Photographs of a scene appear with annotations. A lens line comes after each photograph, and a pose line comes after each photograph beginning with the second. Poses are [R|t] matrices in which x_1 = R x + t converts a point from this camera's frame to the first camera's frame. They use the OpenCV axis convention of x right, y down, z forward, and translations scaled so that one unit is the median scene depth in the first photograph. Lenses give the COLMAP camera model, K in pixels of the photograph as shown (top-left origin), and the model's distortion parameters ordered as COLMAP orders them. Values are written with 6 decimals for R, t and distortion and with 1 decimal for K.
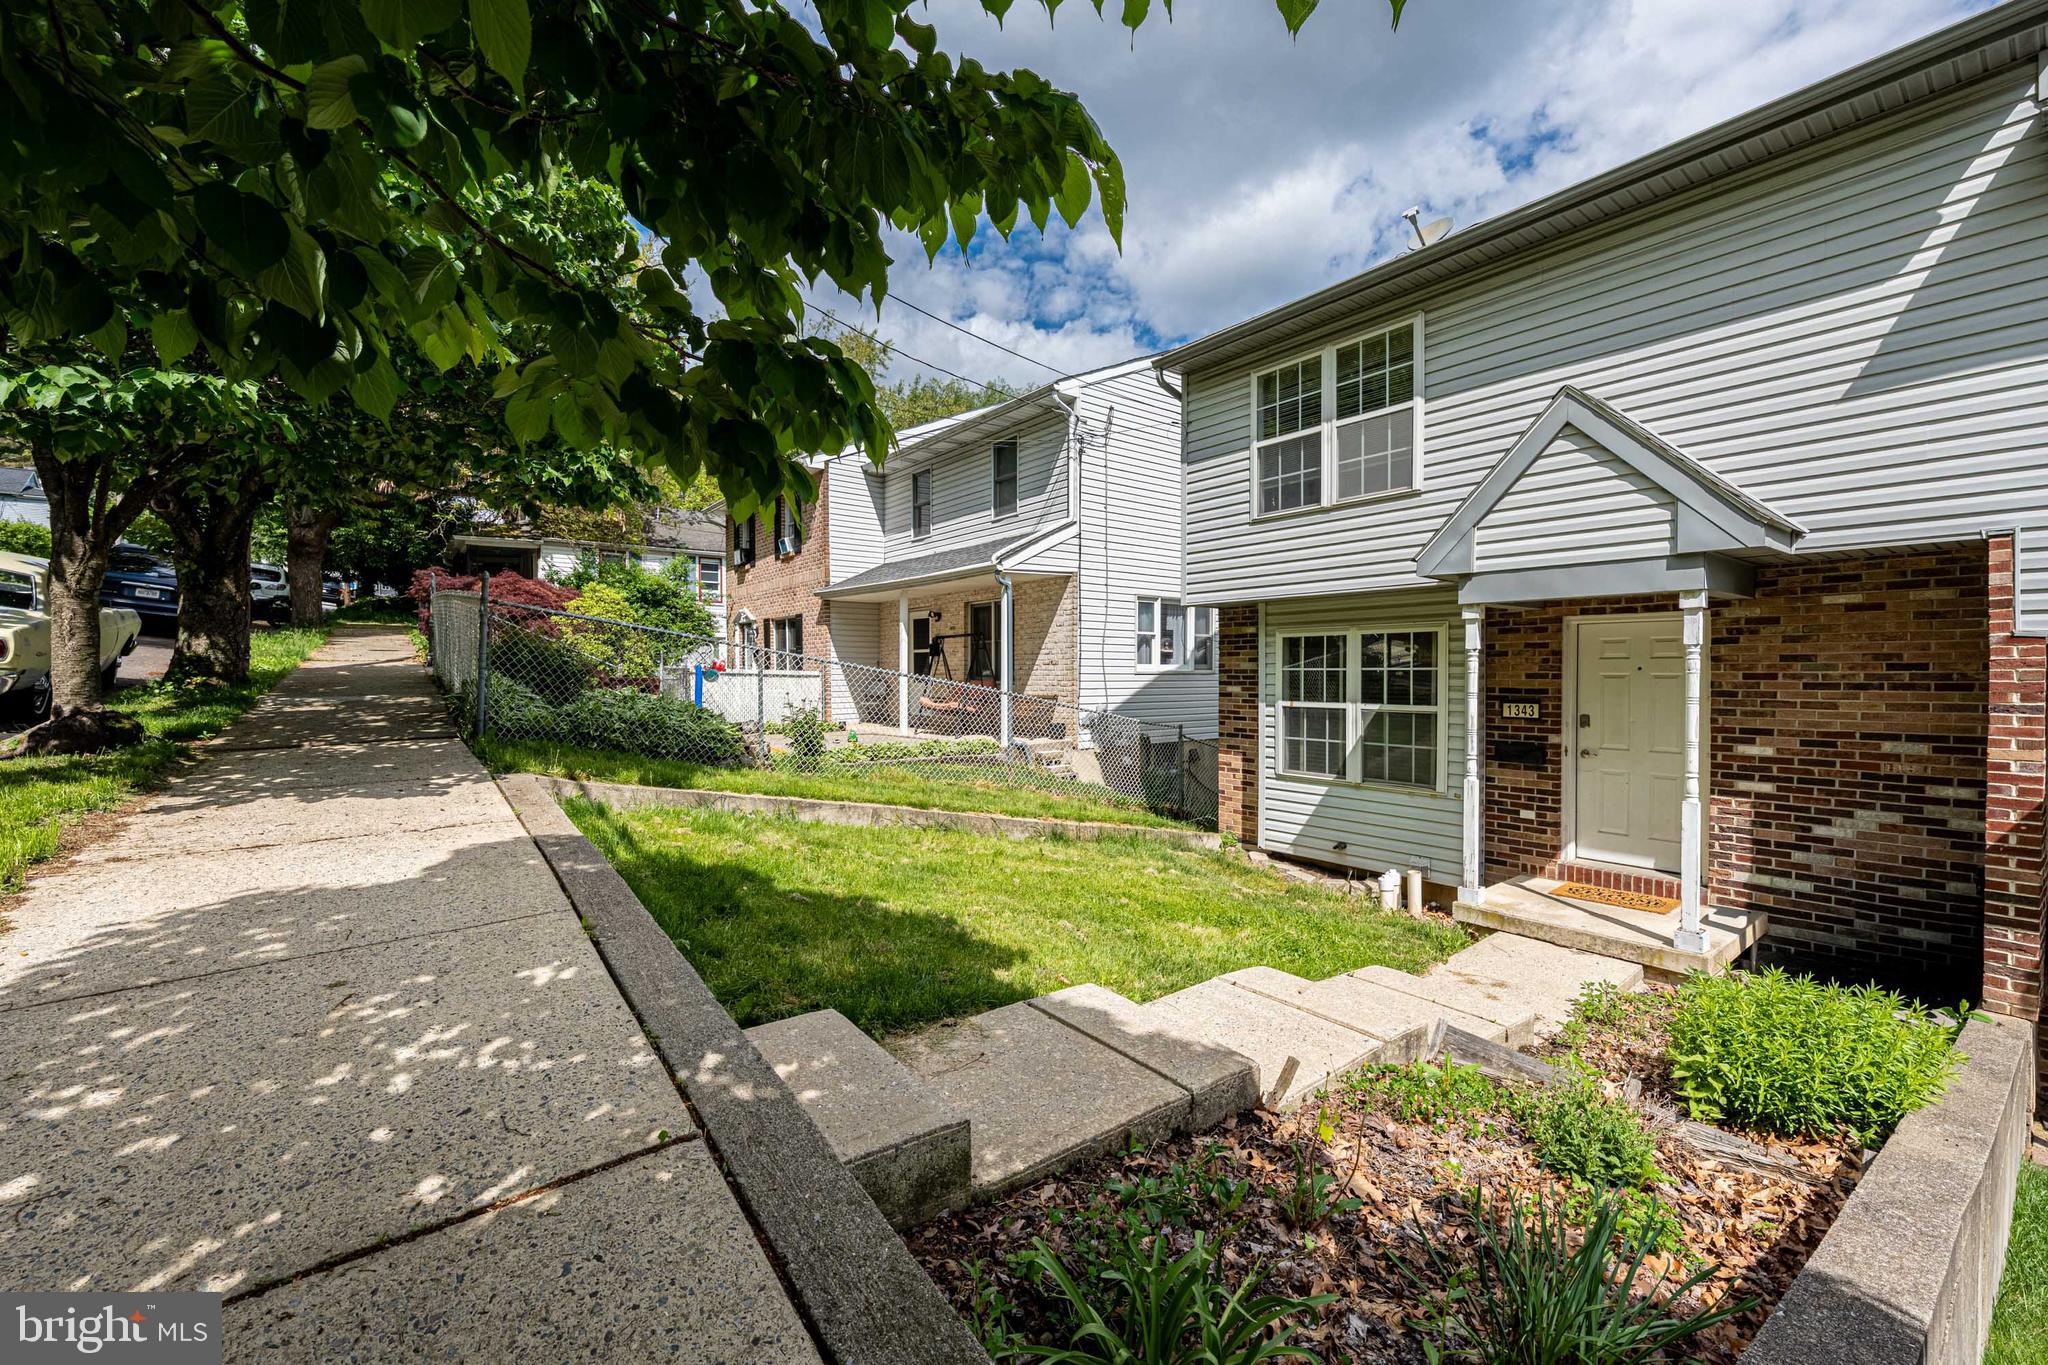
lens RADIAL K [[809.5, 0, 1019.9], [0, 809.5, 685.3], [0, 0, 1]] dist [0.003422, -0.001254]
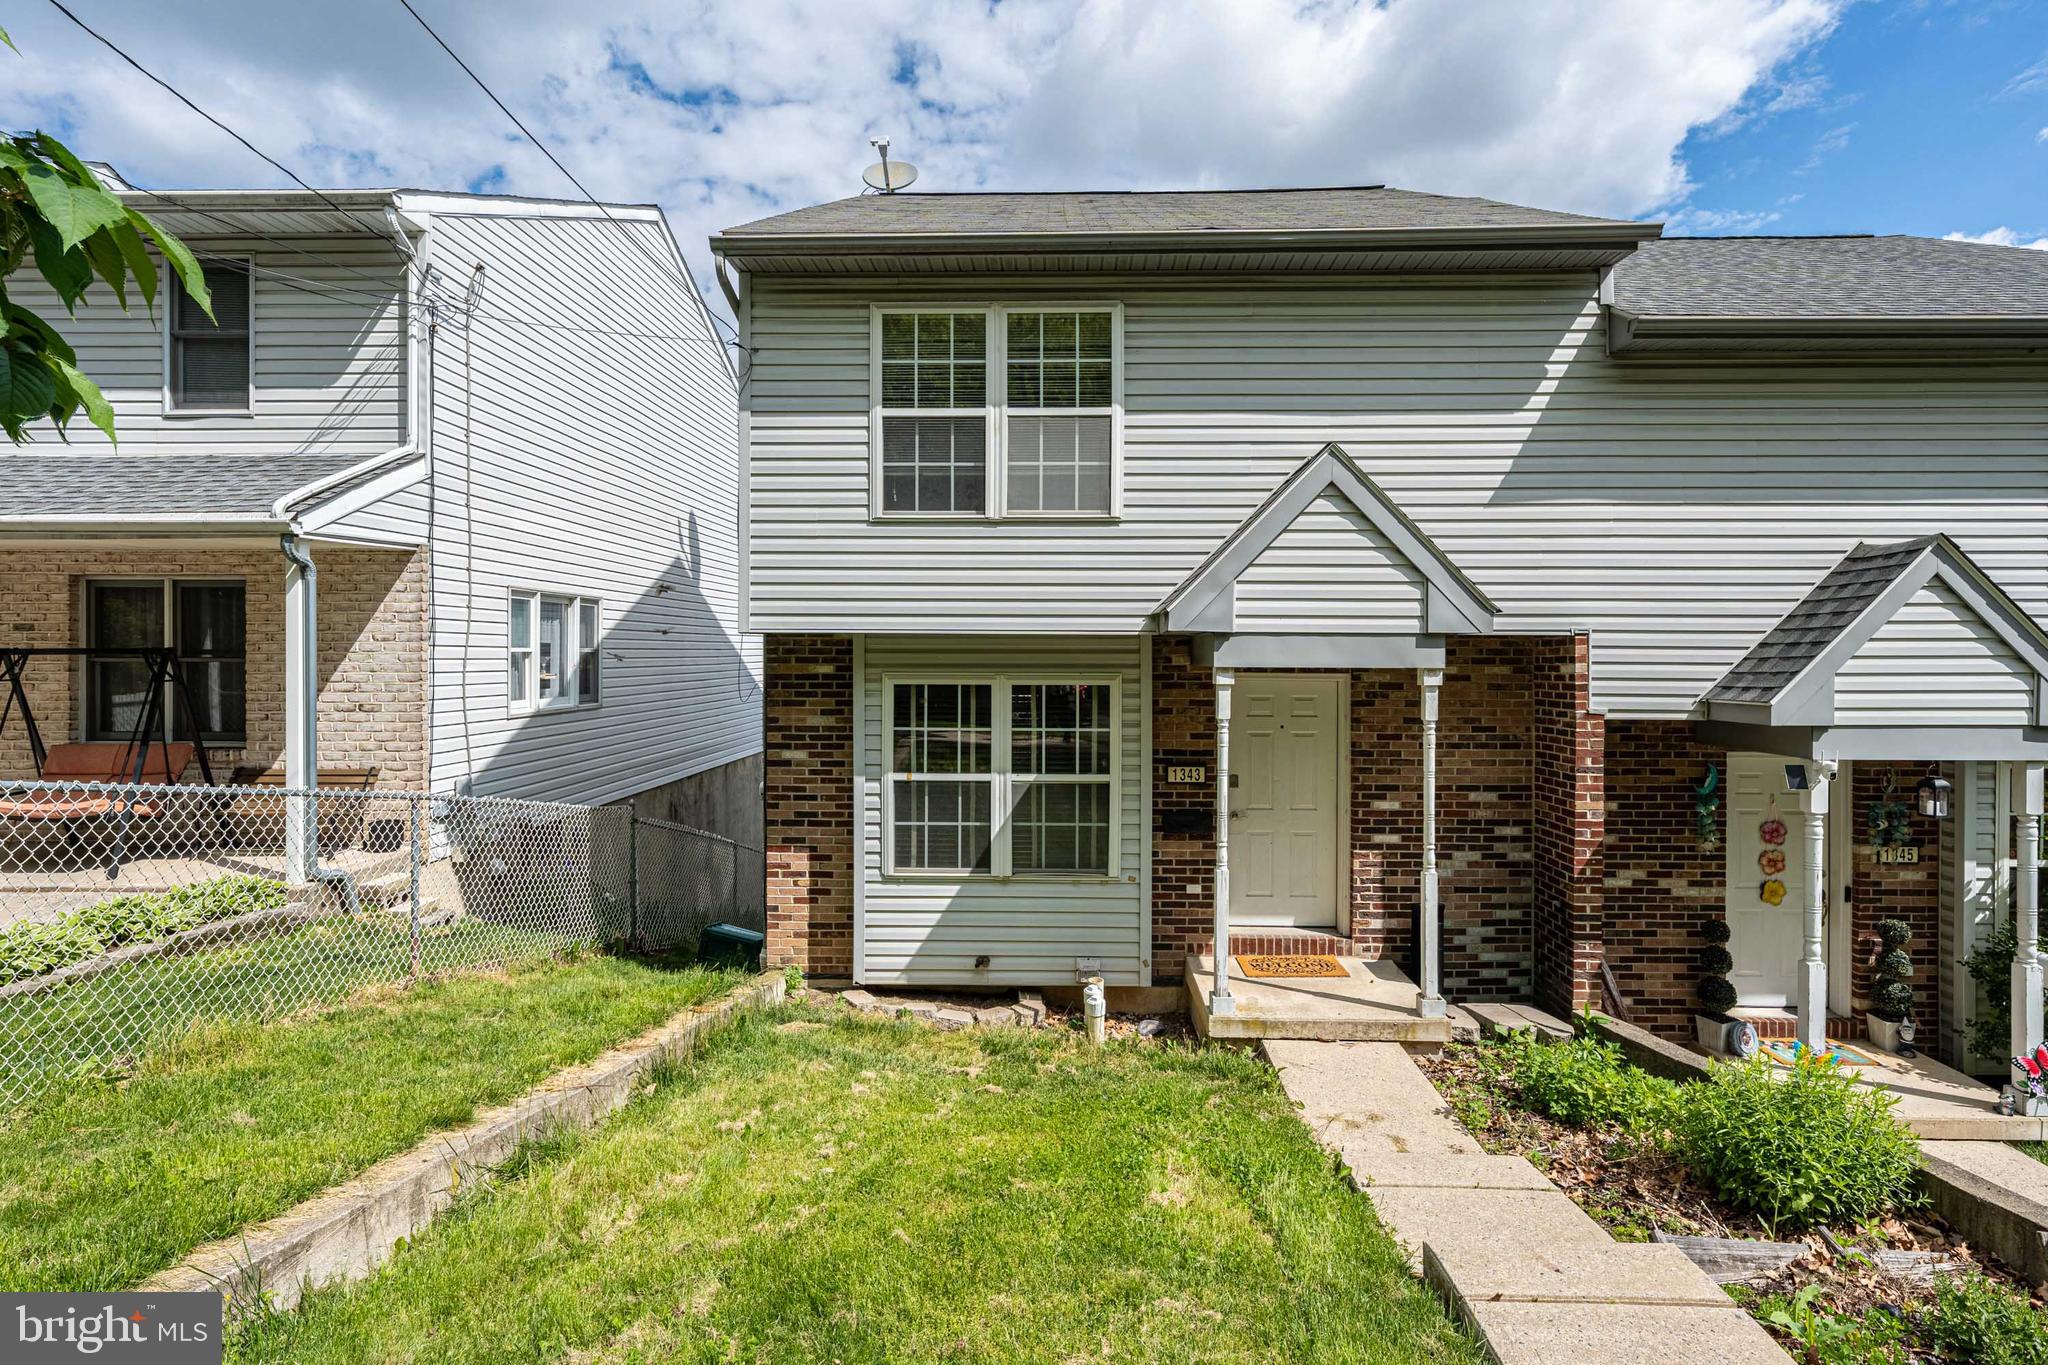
lens RADIAL K [[1001.8, 0, 1025.4], [0, 1001.8, 660.5], [0, 0, 1]] dist [0.003843, -0.000502]
pose [[0.631107, -0.004810, 0.775681, -0.365358], [0.011371, 0.999931, -0.003051, -0.096022], [-0.775612, 0.010746, 0.631118, 0.442021]]
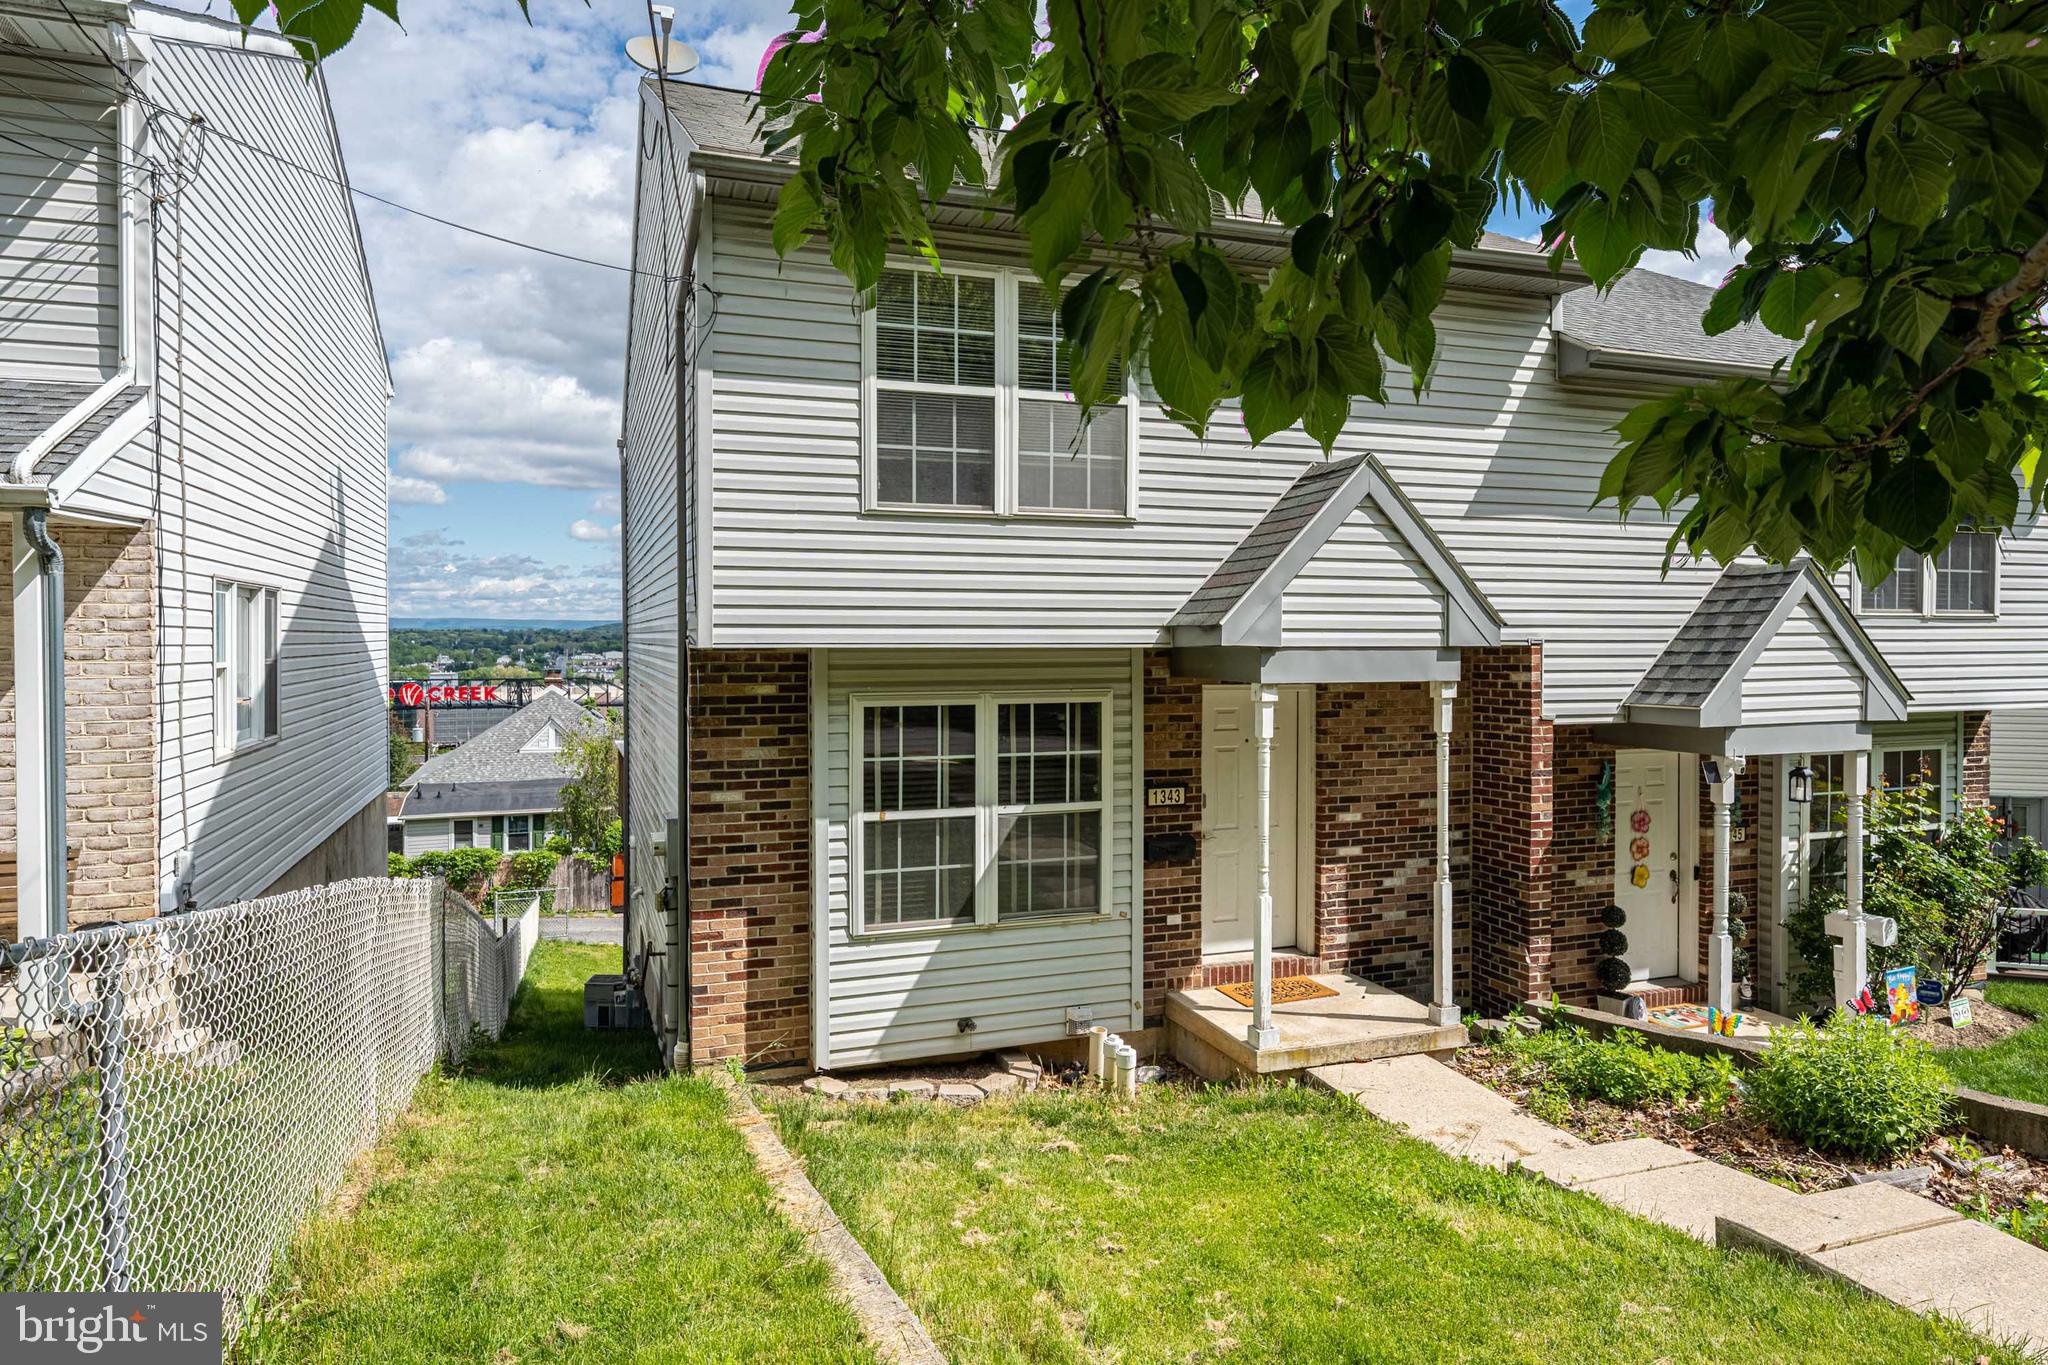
lens RADIAL K [[1210.4, 0, 982.7], [0, 1210.4, 658.6], [0, 0, 1]] dist [0.008367, -0.002568]
pose [[0.314597, -0.018296, 0.949049, -0.628484], [0.019326, 0.999730, 0.012866, -0.132095], [-0.949029, 0.014294, 0.314865, 0.800007]]
